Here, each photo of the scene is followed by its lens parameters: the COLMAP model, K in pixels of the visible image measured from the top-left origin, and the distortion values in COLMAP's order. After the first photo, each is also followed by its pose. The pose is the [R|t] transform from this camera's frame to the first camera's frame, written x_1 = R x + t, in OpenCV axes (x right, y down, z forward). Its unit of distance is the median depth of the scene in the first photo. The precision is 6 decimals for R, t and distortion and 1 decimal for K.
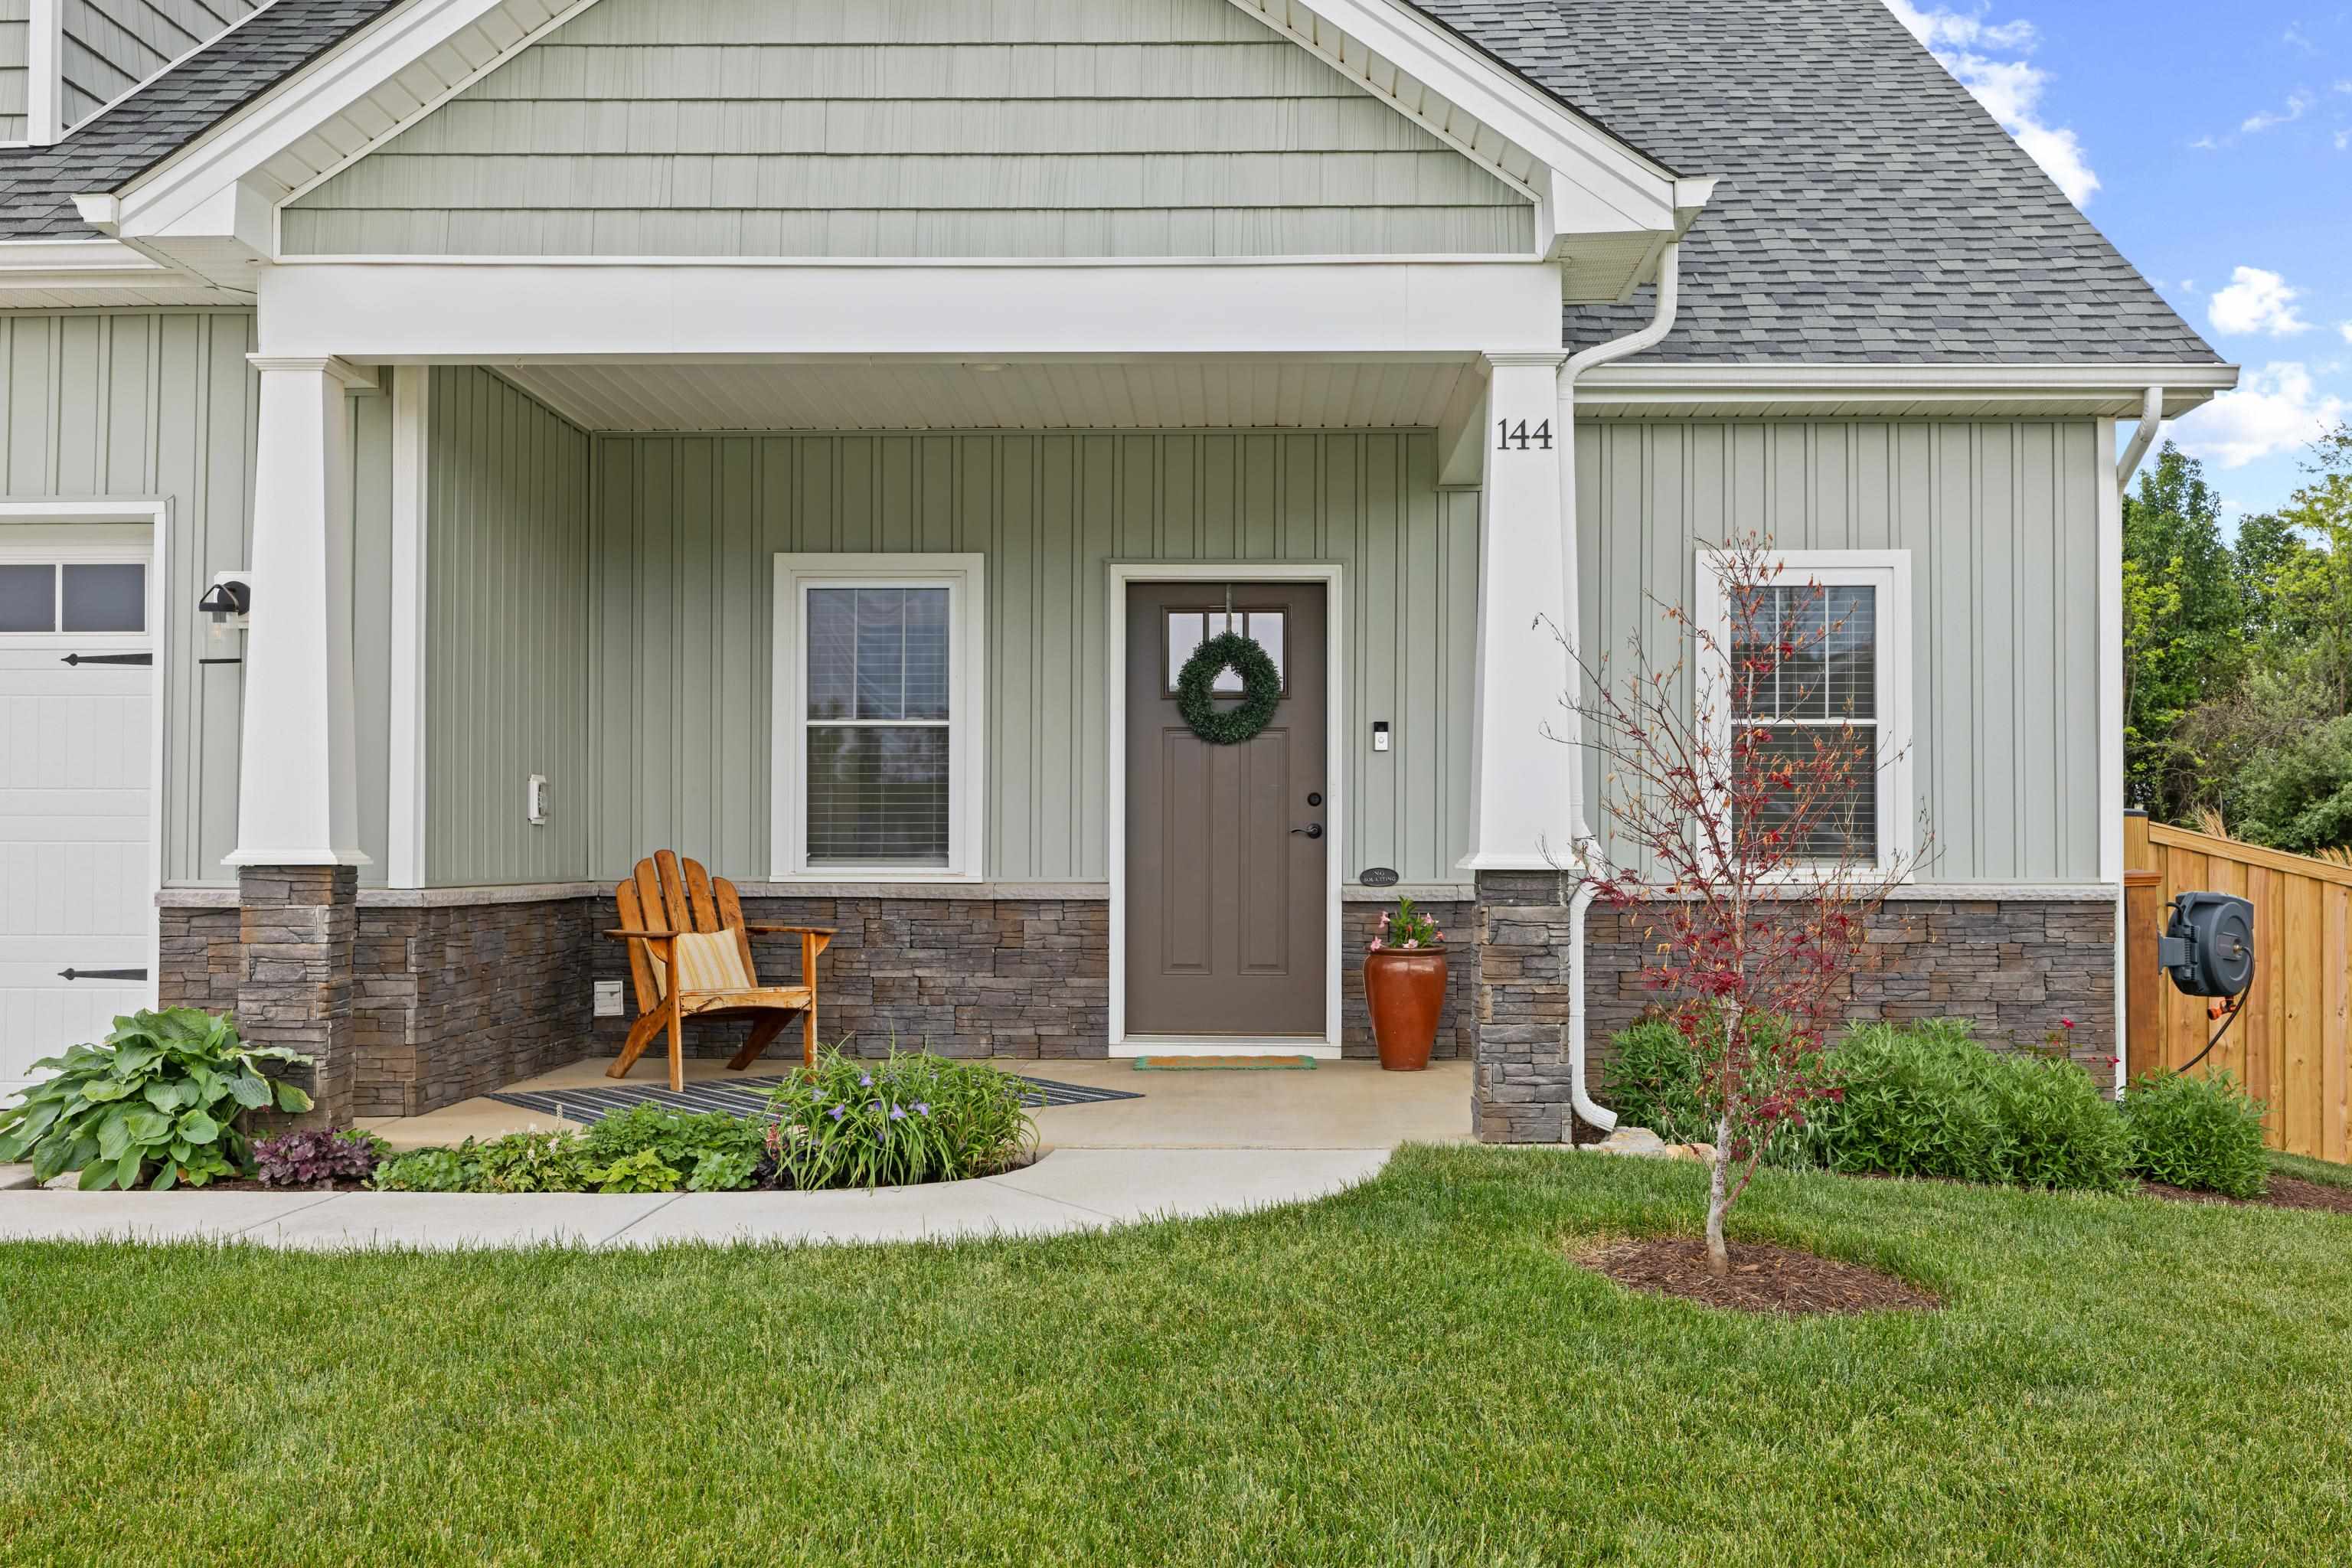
lens RADIAL K [[2283.2, 0, 1163.6], [0, 2283.2, 807.5], [0, 0, 1]] dist [0.006761, 0.000000]
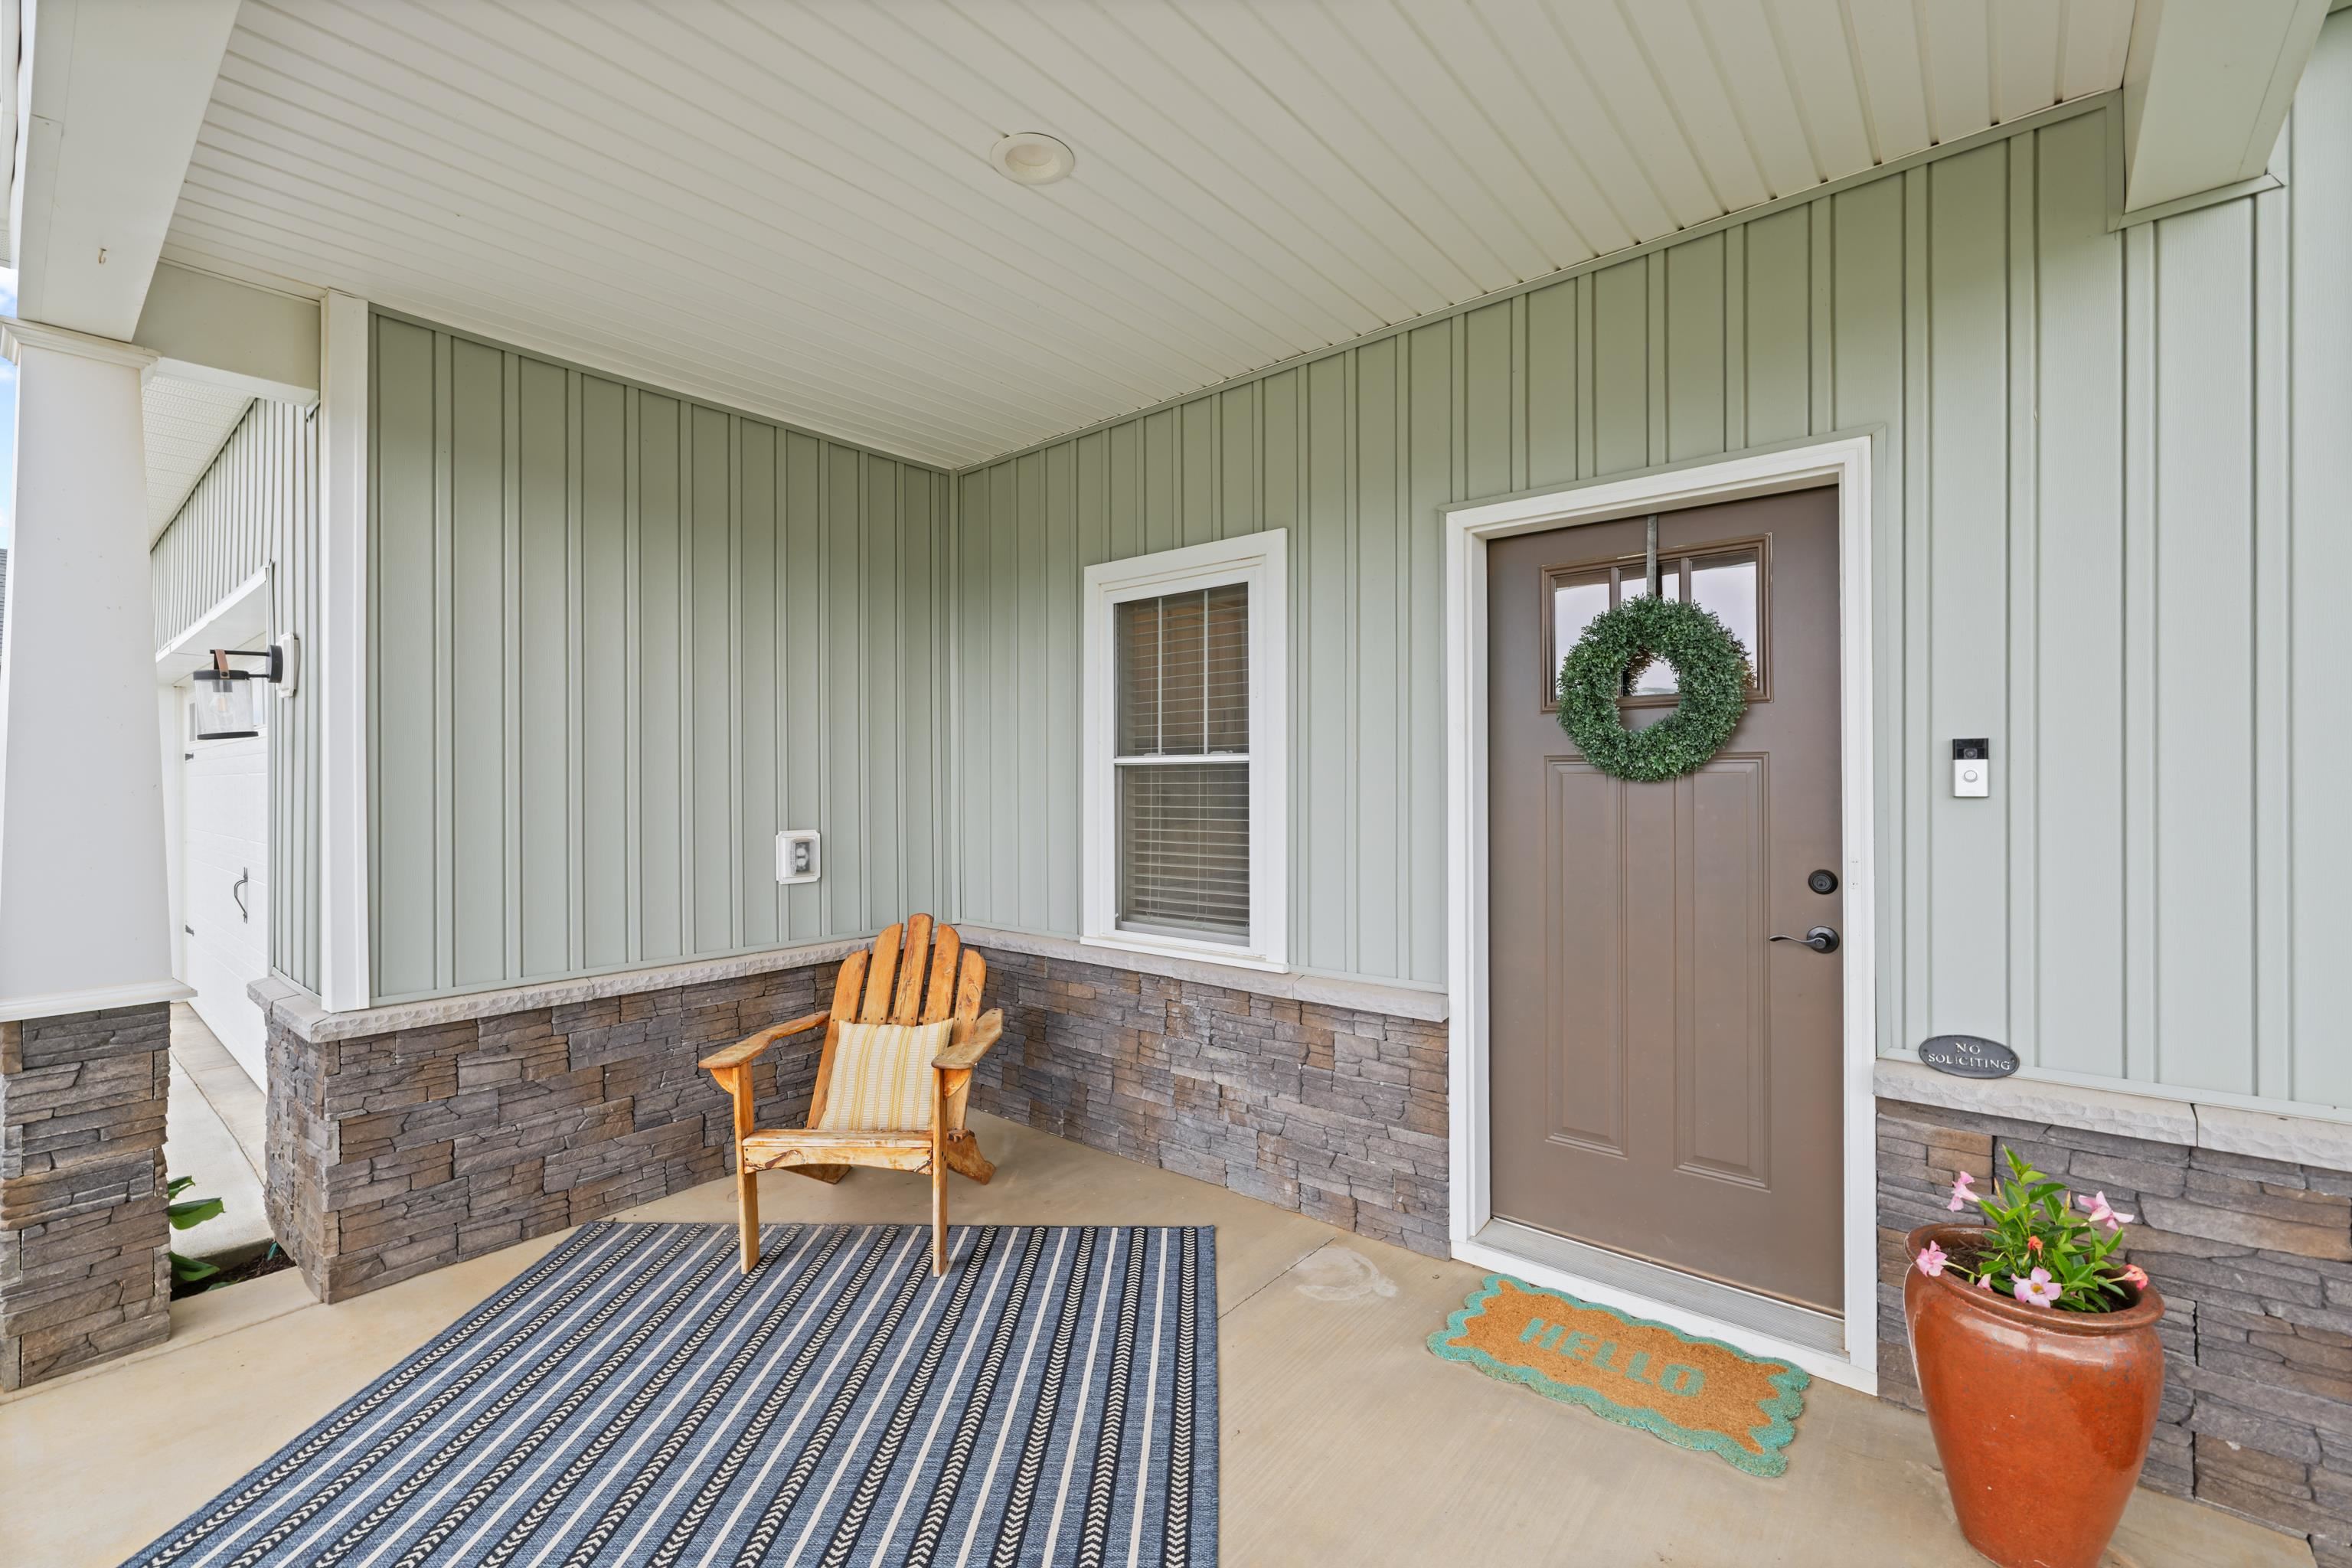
lens RADIAL K [[1010.3, 0, 1175.0], [0, 1010.3, 776.0], [0, 0, 1]] dist [0.003634, 0.000760]
pose [[0.784732, -0.007528, -0.619789, 0.096010], [0.021425, 0.999658, 0.014985, -0.036549], [0.619465, -0.025038, 0.784625, 0.723166]]
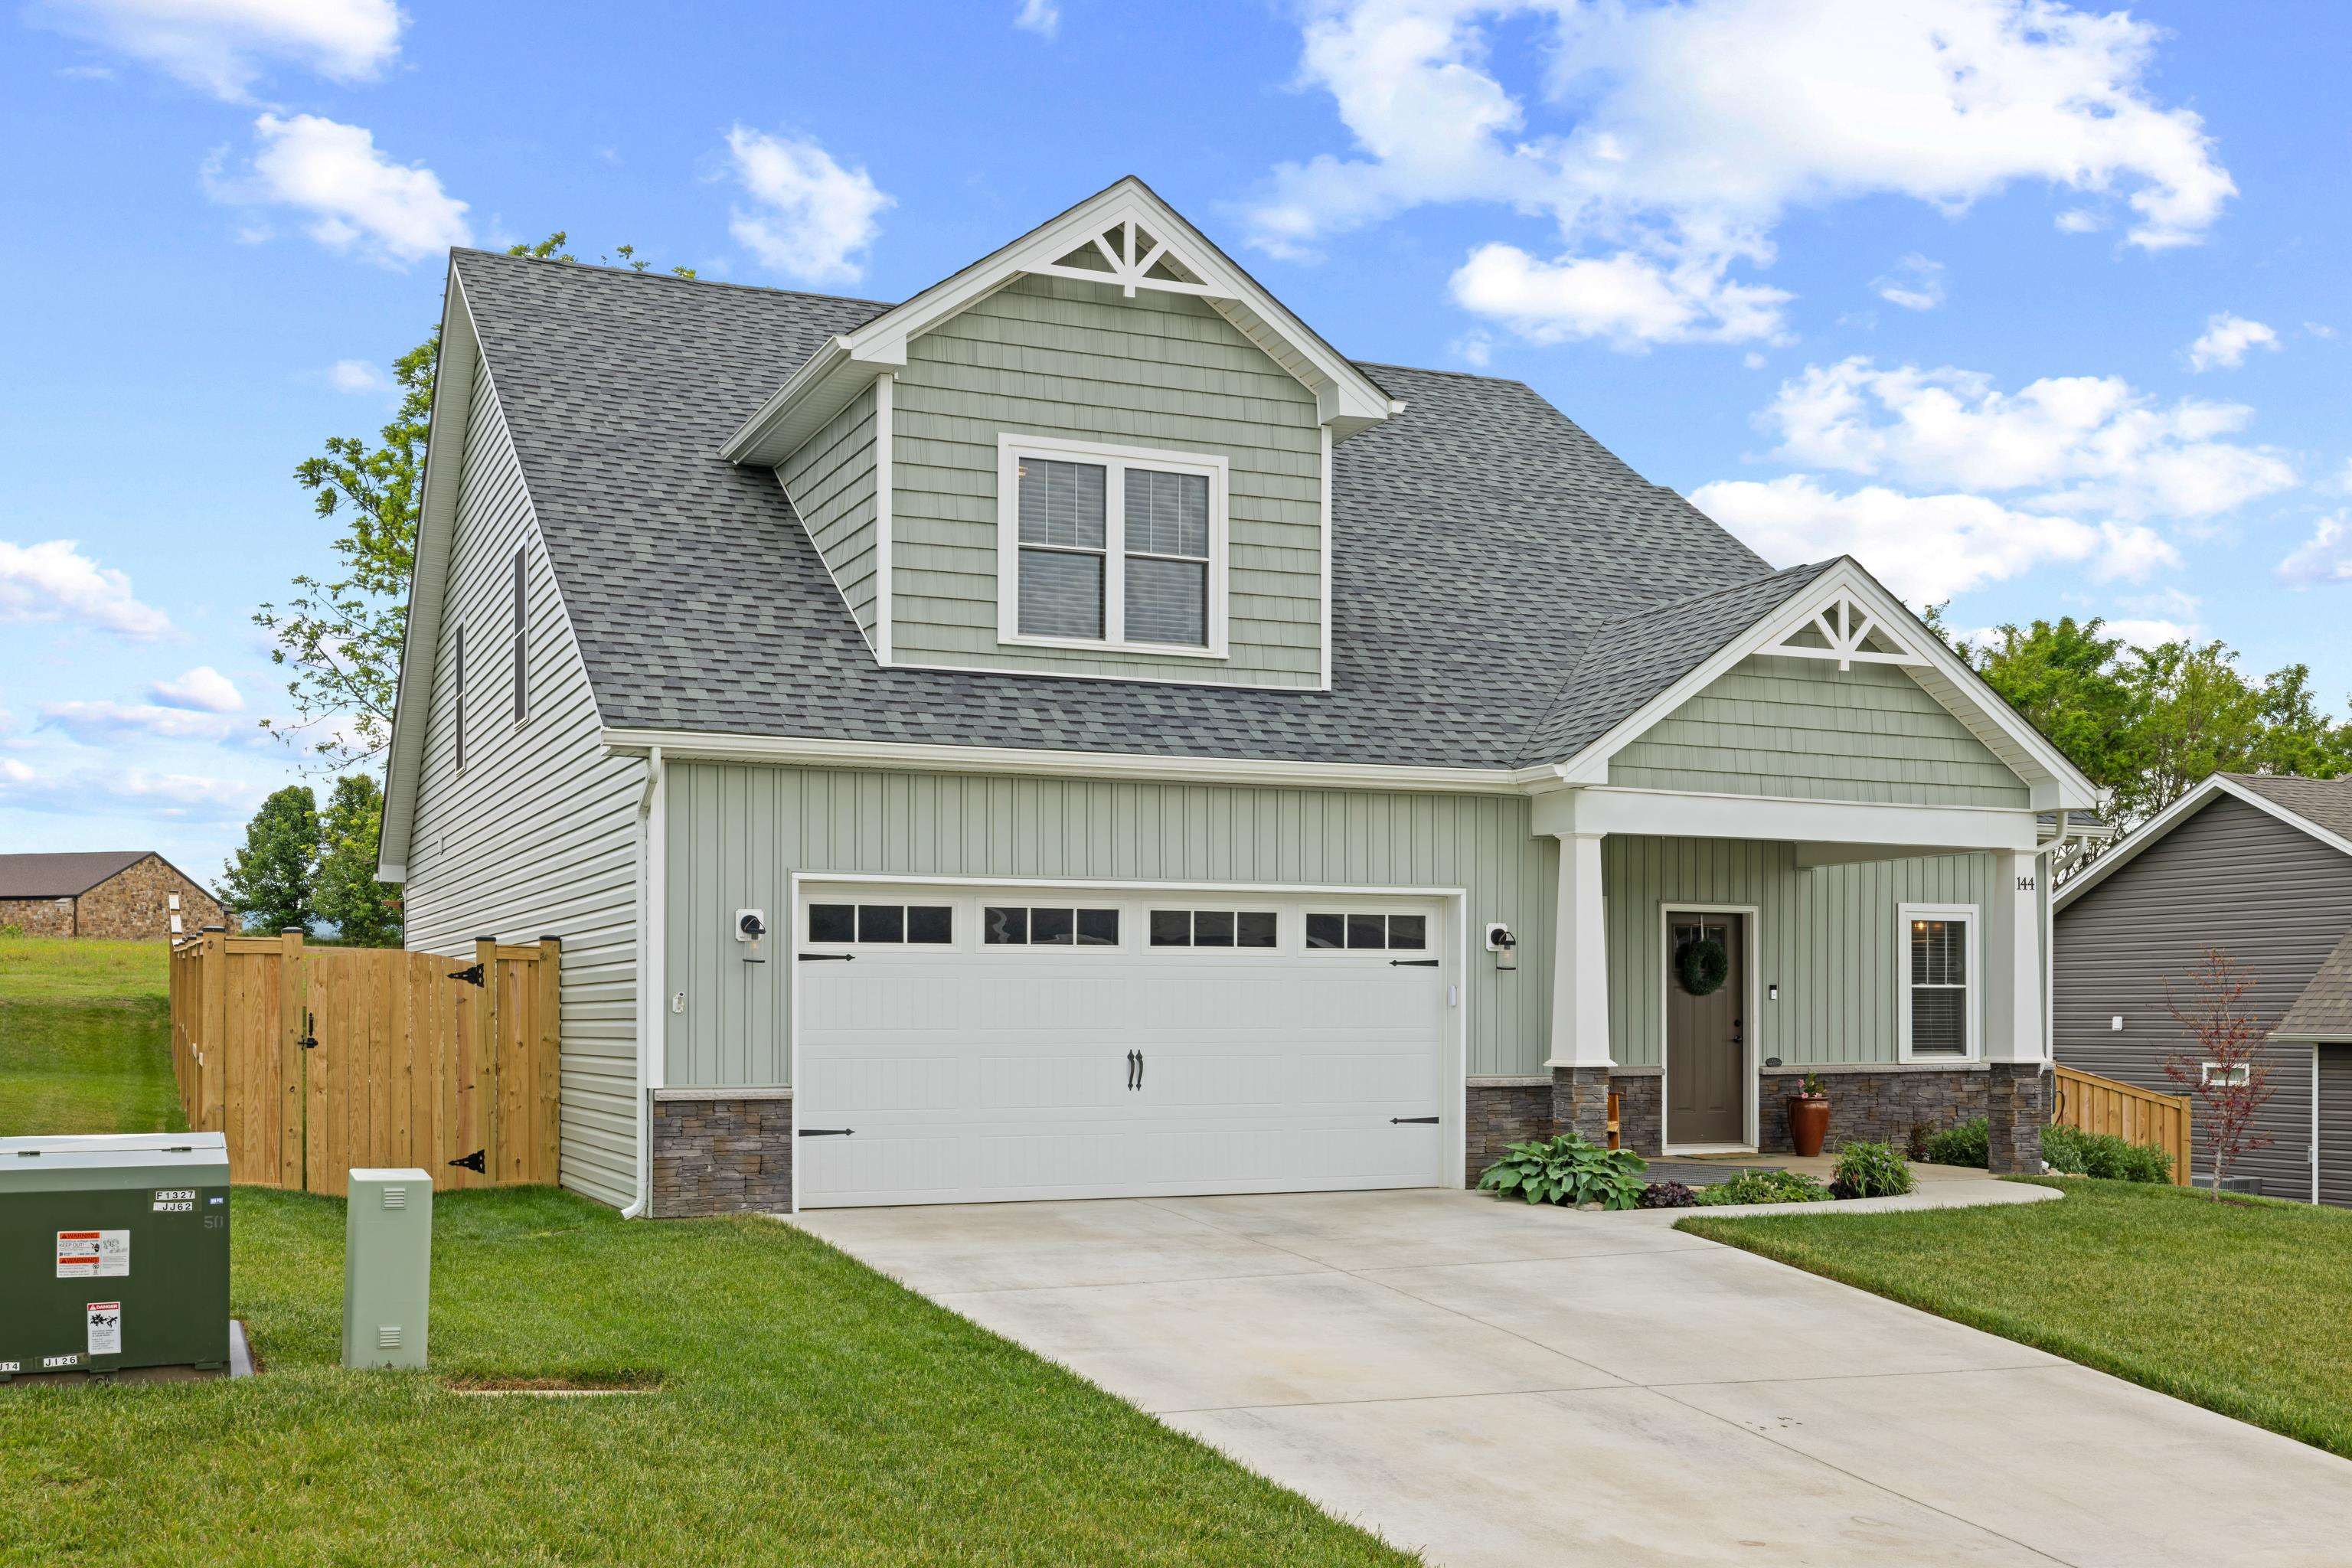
lens RADIAL K [[2283.2, 0, 1175.5], [0, 2283.2, 1021.7], [0, 0, 1]] dist [0.006761, 0.000000]
pose [[0.904259, -0.003176, 0.426972, -1.240676], [-0.007724, 0.999687, 0.023792, -0.049182], [-0.426914, -0.024812, 0.903952, -0.595344]]
